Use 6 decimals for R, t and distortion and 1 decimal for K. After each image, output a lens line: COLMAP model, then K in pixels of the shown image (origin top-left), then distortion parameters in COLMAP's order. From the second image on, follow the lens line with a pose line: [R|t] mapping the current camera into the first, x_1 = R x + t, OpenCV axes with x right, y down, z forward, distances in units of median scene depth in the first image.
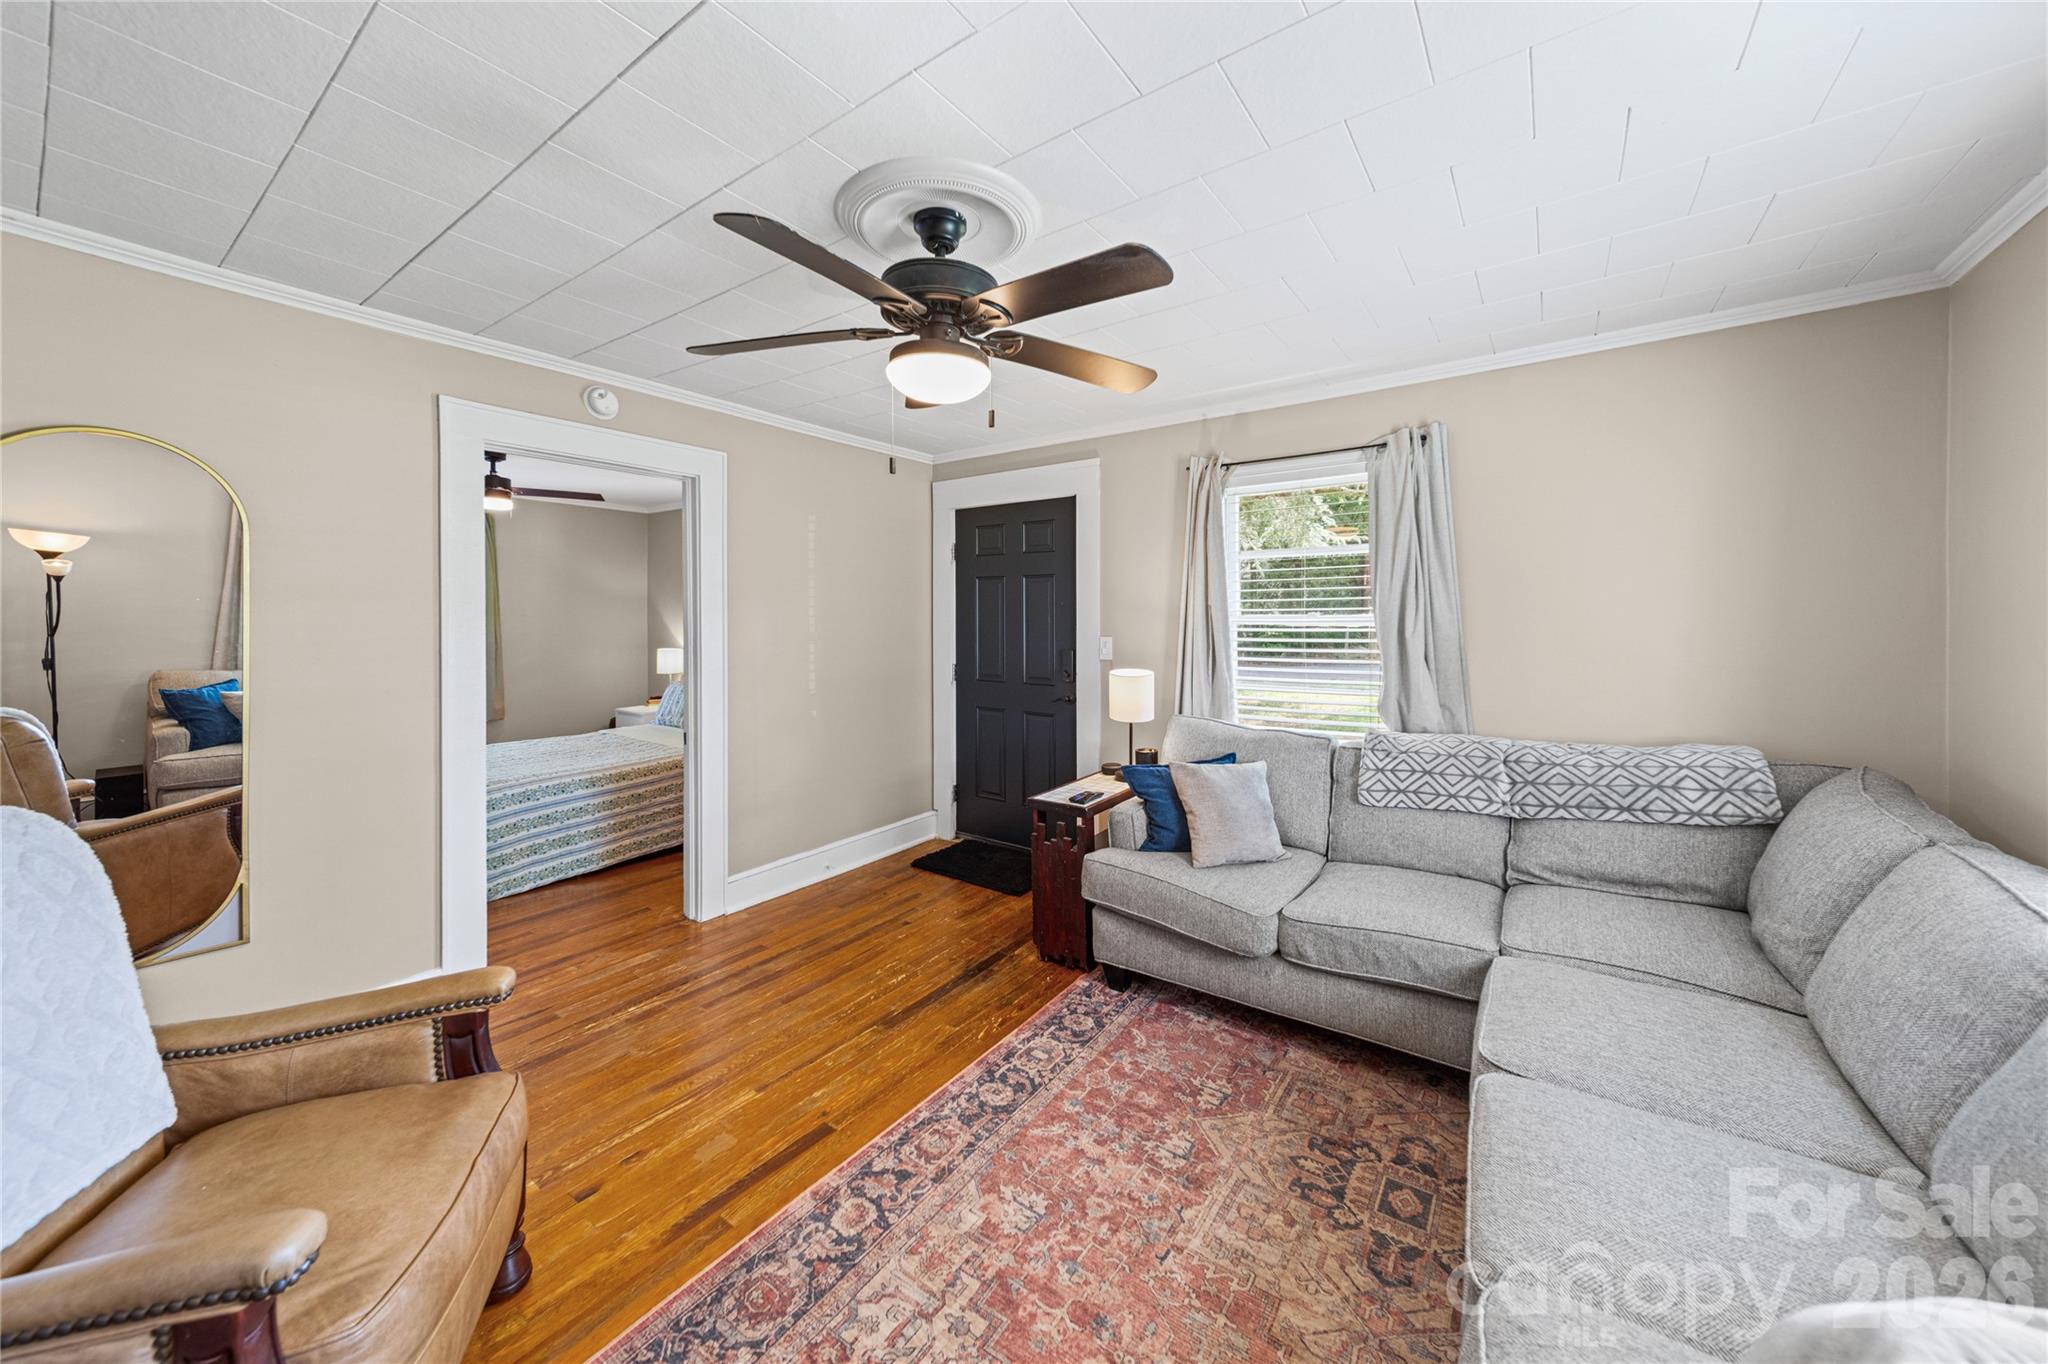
lens RADIAL K [[714.1, 0, 1018.5], [0, 714.1, 624.4], [0, 0, 1]] dist [0.002288, 0.000116]
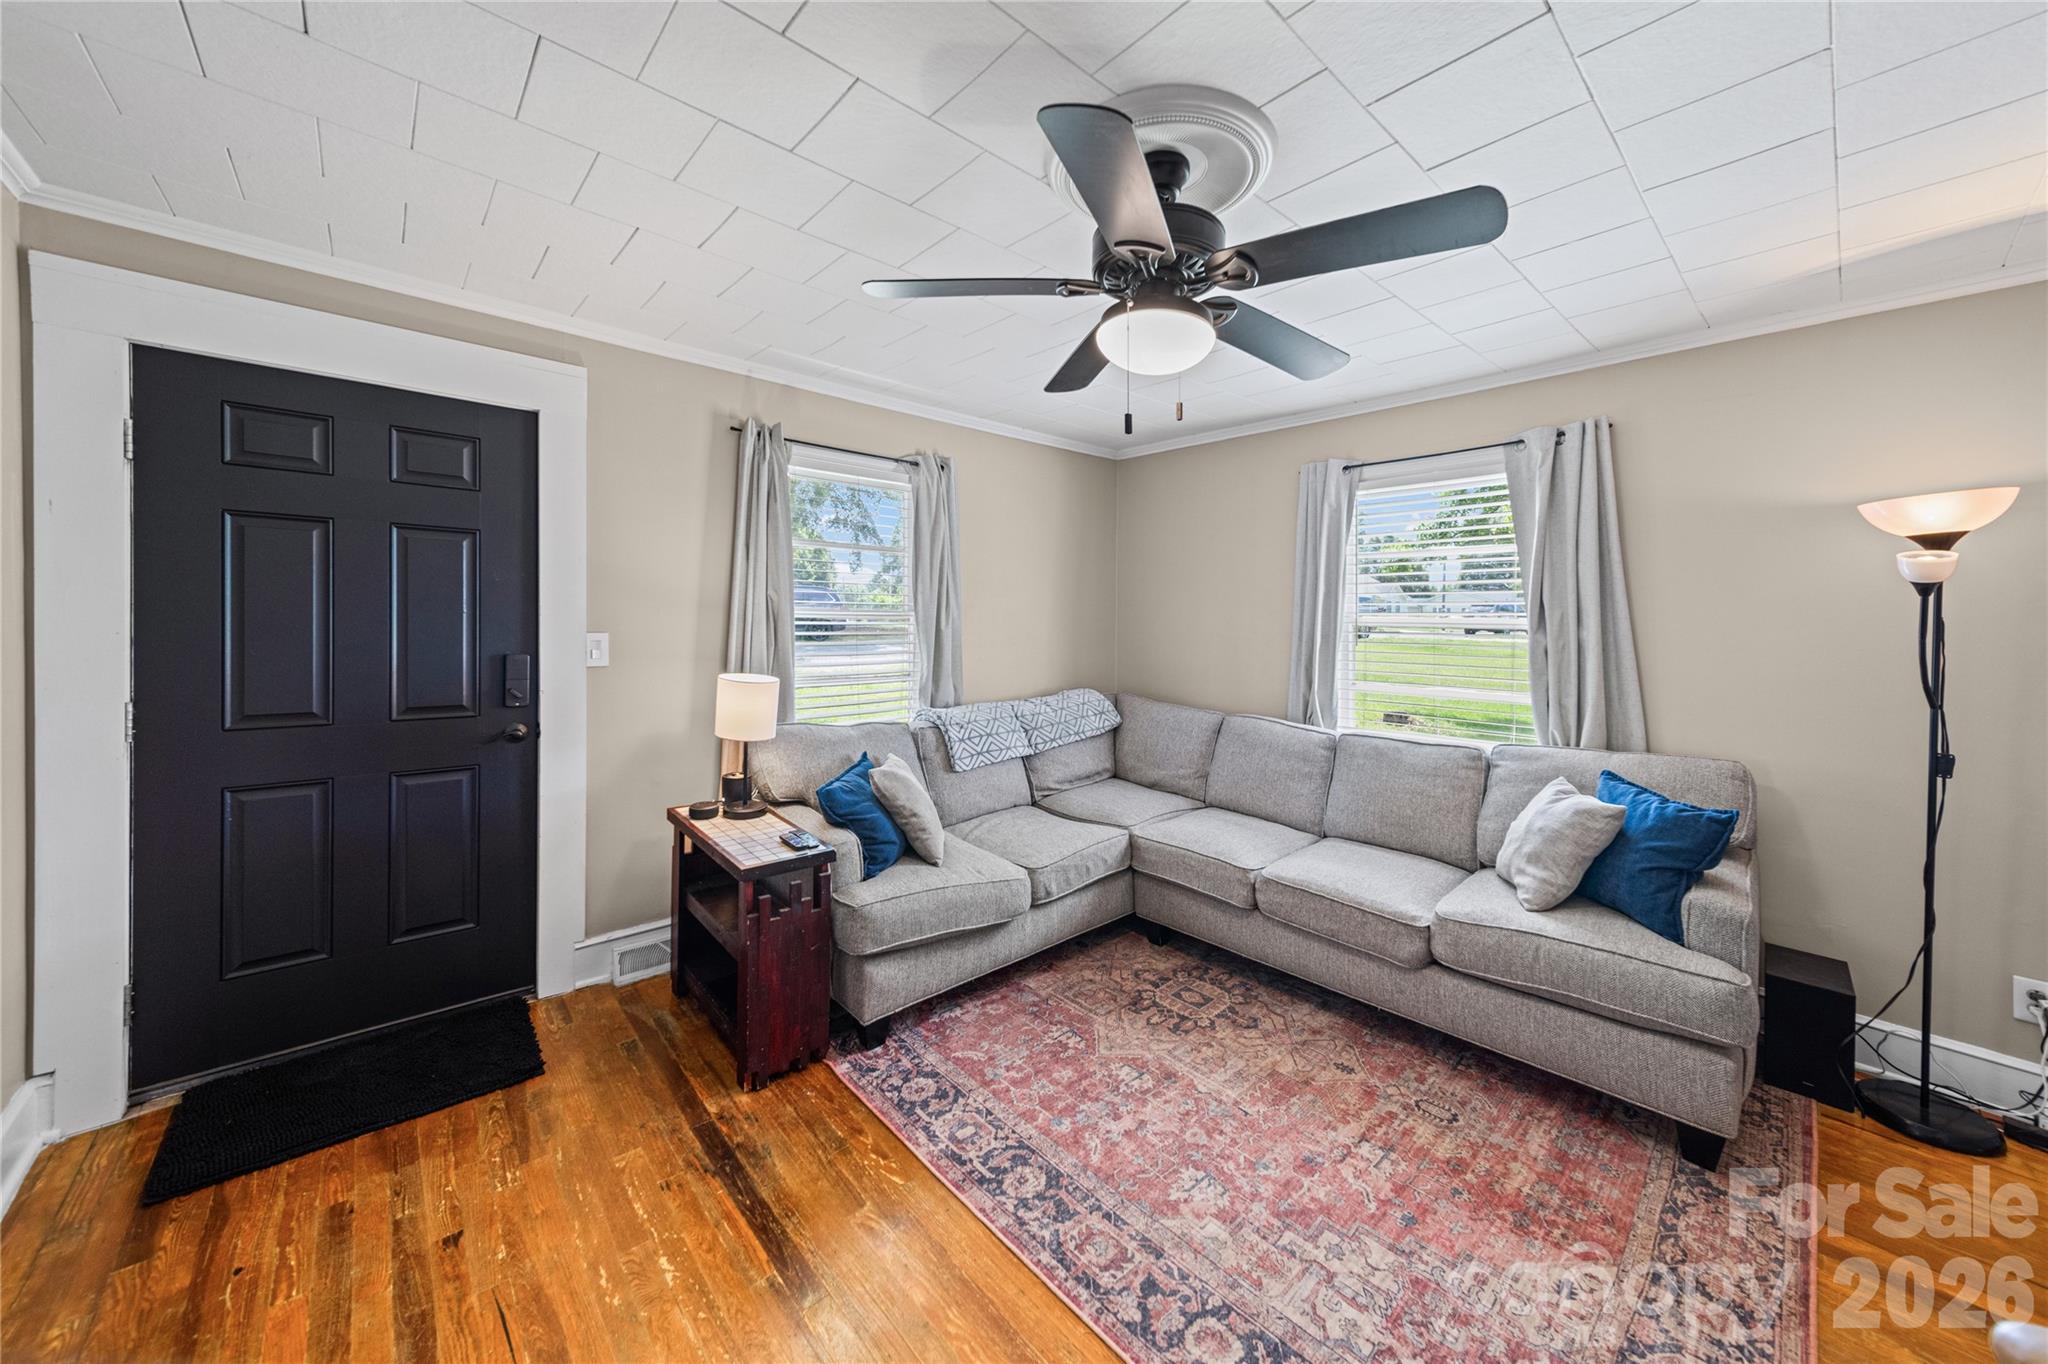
lens RADIAL K [[733.6, 0, 1027.6], [0, 733.6, 621.9], [0, 0, 1]] dist [0.003208, -0.000102]
pose [[0.218000, -0.003092, 0.975944, -1.031785], [-0.008346, 0.999953, 0.005032, -0.001900], [-0.975913, -0.009242, 0.217964, 0.970919]]
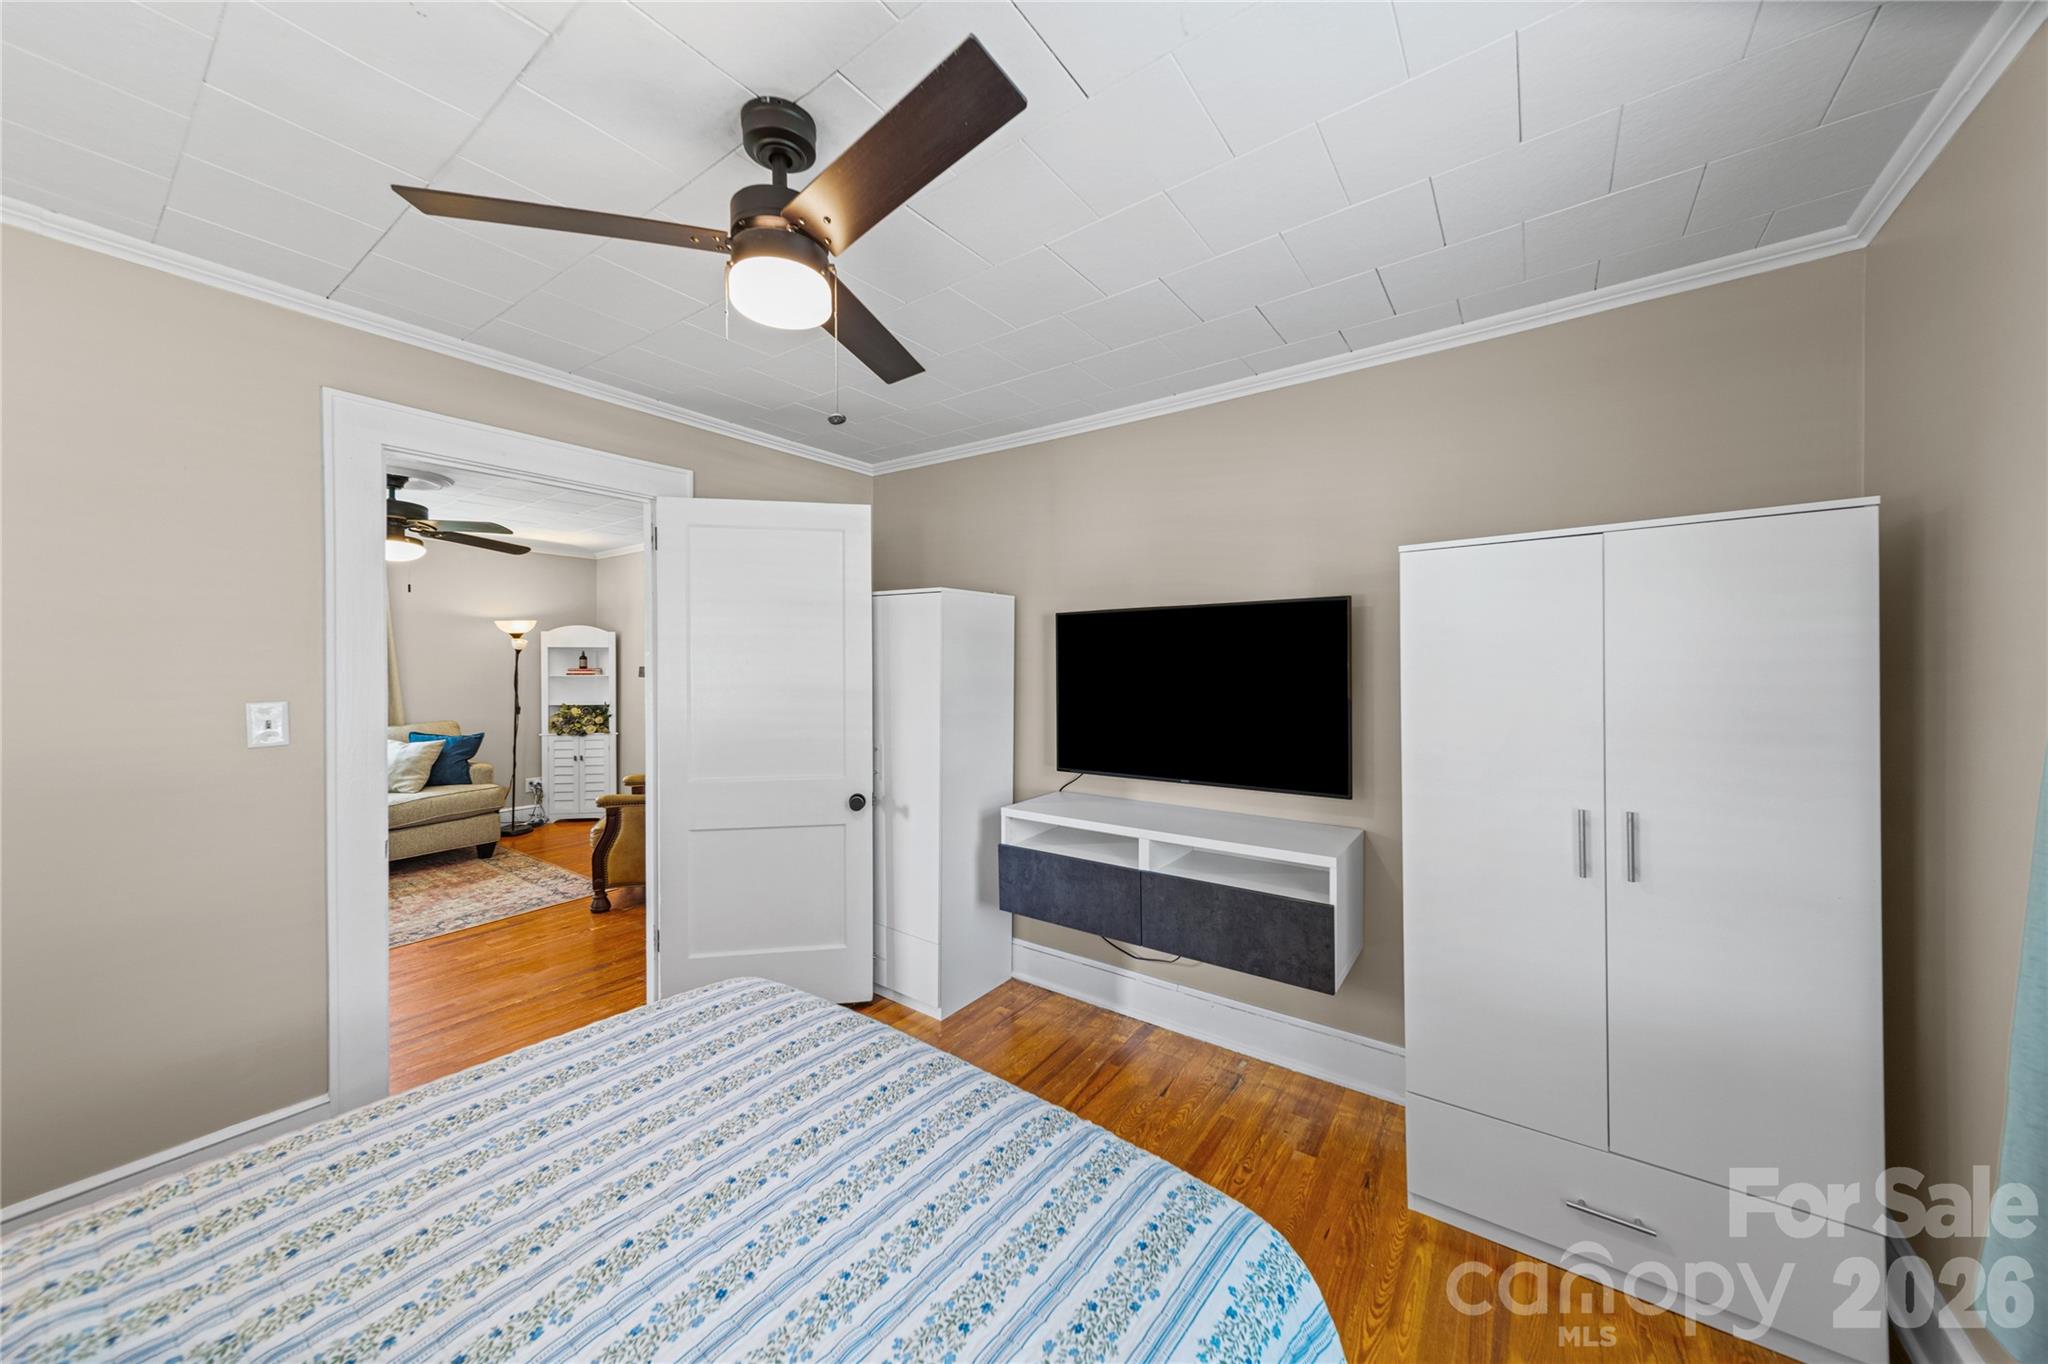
lens RADIAL K [[712.0, 0, 1028.4], [0, 712.0, 668.5], [0, 0, 1]] dist [0.007690, -0.000085]
pose [[-0.999982, -0.000157, 0.005969, -1.975250], [-0.000079, 0.999916, 0.012990, -0.022394], [-0.005970, 0.012989, -0.999898, 3.087256]]
